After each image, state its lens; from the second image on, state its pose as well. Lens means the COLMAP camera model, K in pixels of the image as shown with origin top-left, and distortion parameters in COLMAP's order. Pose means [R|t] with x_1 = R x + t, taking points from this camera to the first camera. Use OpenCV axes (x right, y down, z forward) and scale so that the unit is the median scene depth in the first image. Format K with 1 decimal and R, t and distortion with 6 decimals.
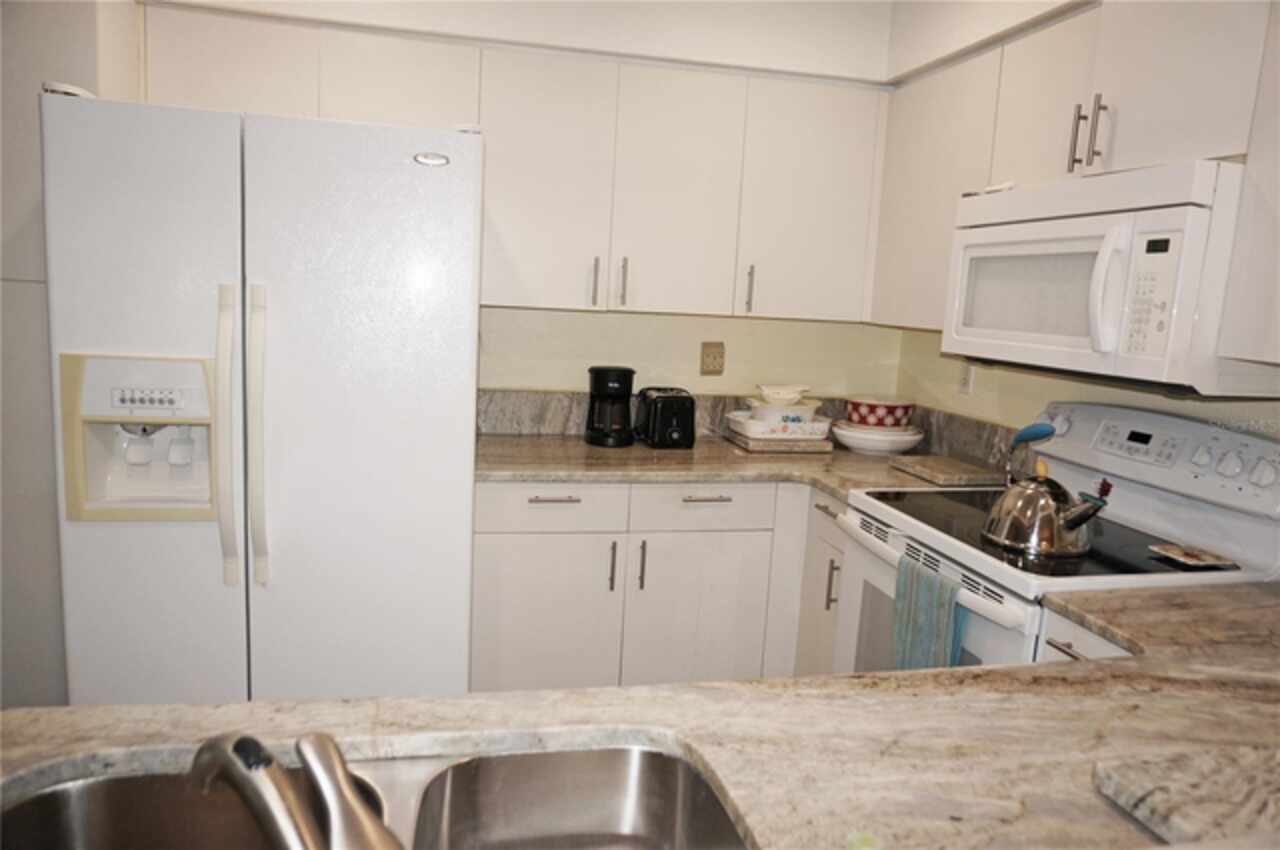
lens RADIAL K [[856.1, 0, 642.0], [0, 856.1, 433.6], [0, 0, 1]] dist [-0.046172, 0.027803]
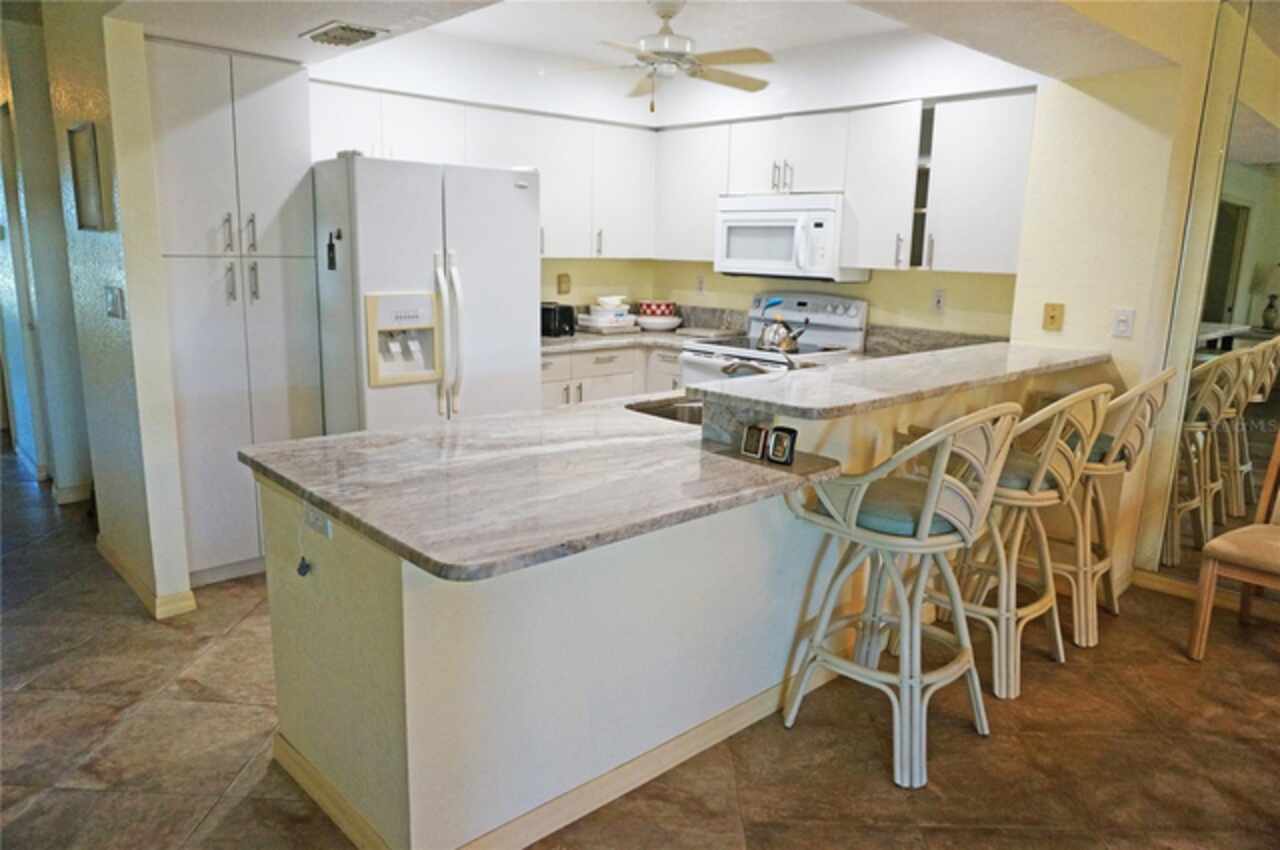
lens RADIAL K [[856.1, 0, 636.7], [0, 856.1, 424.2], [0, 0, 1]] dist [-0.046172, 0.027803]
pose [[0.867030, -0.134998, 0.479619, -1.045197], [0.103106, 0.990372, 0.092371, 0.073021], [-0.487471, -0.030637, 0.872601, -0.891778]]
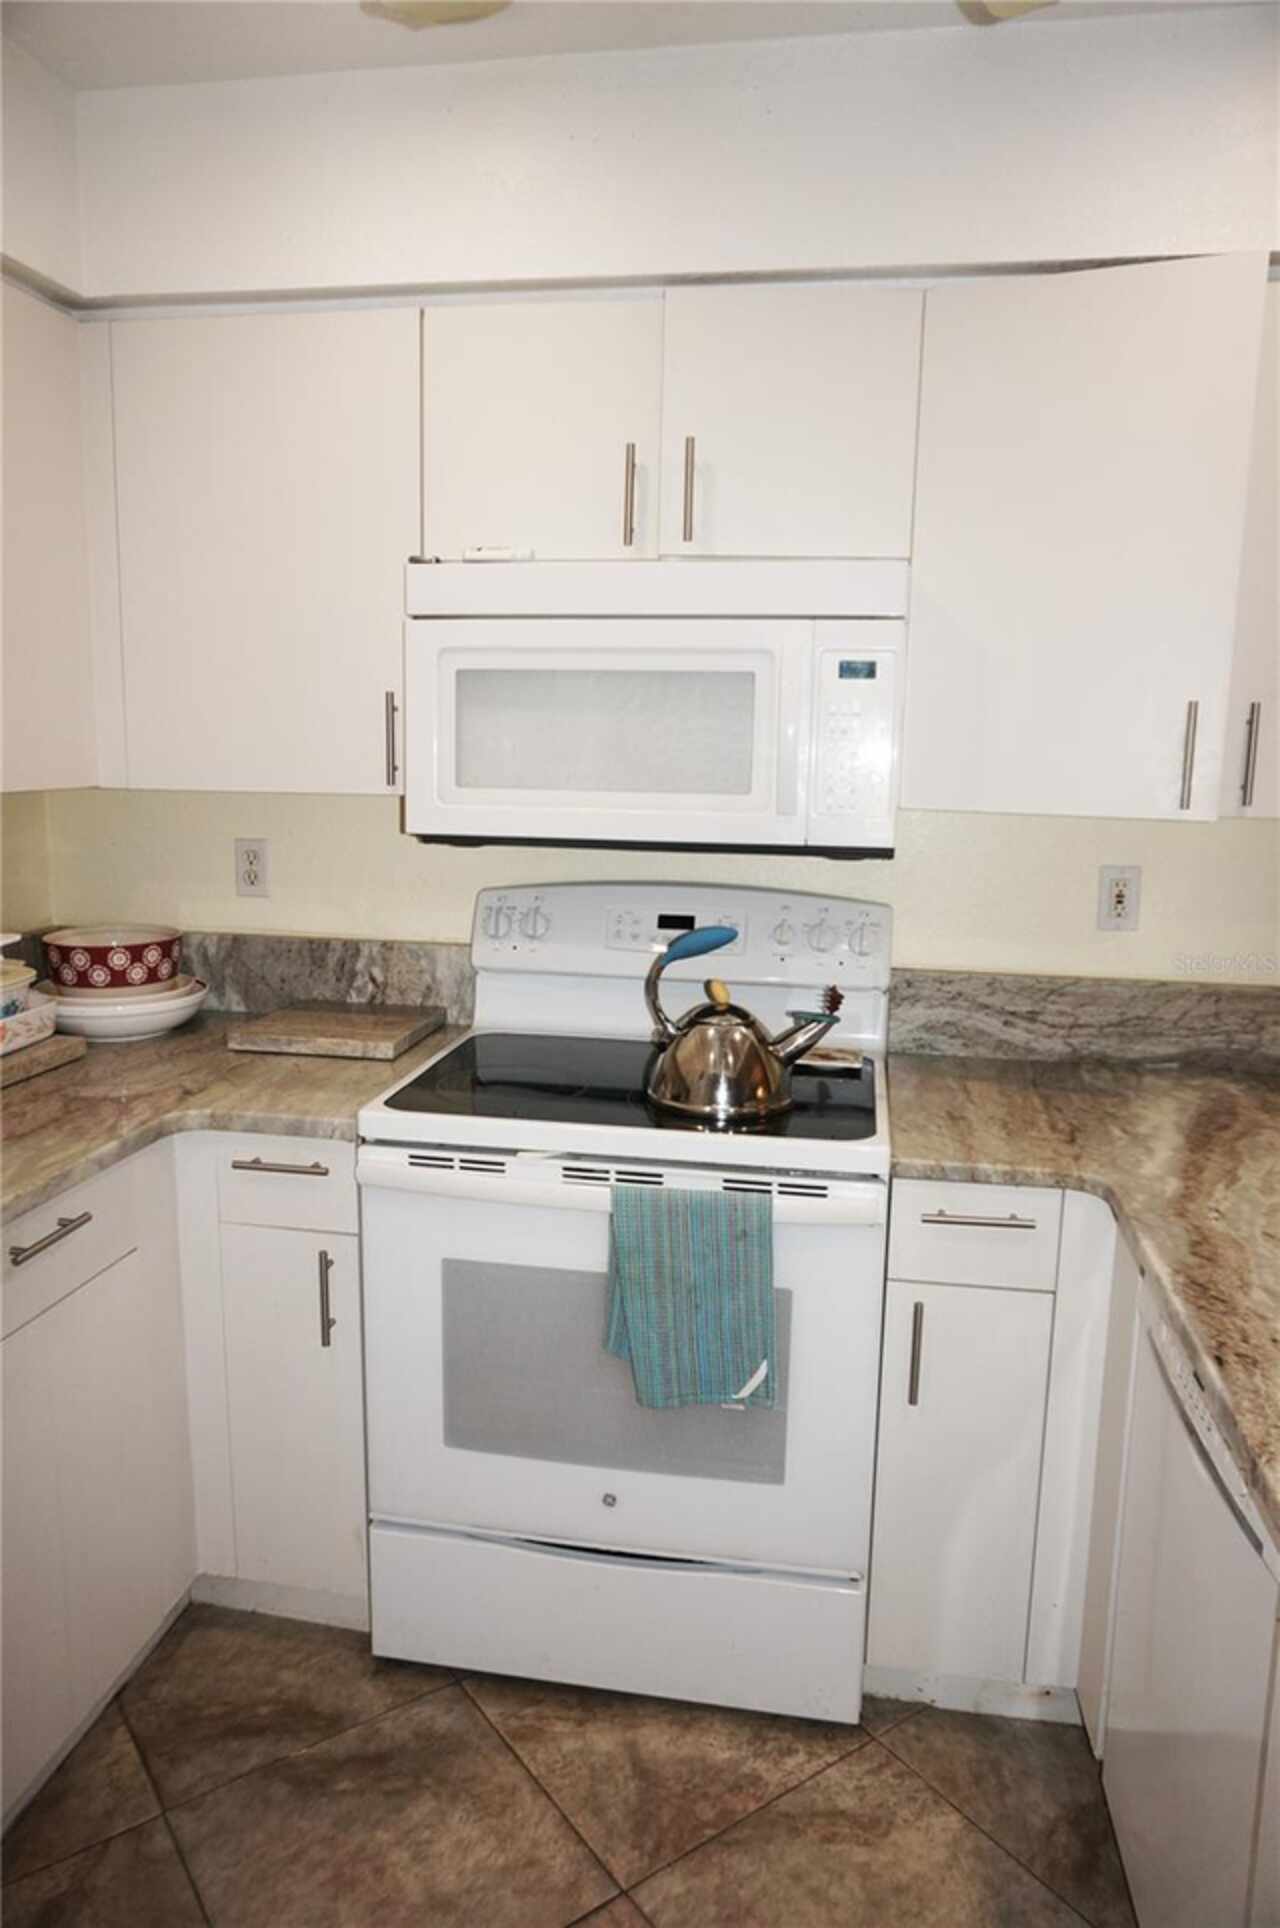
lens RADIAL K [[1289.5, 0, 643.9], [0, 1289.5, 970.6], [0, 0, 1]] dist [-0.046172, 0.027803]
pose [[0.392639, -0.203679, 0.896855, -0.469622], [0.149243, 0.976354, 0.156396, -0.144296], [-0.907502, 0.072443, 0.413753, 0.614800]]
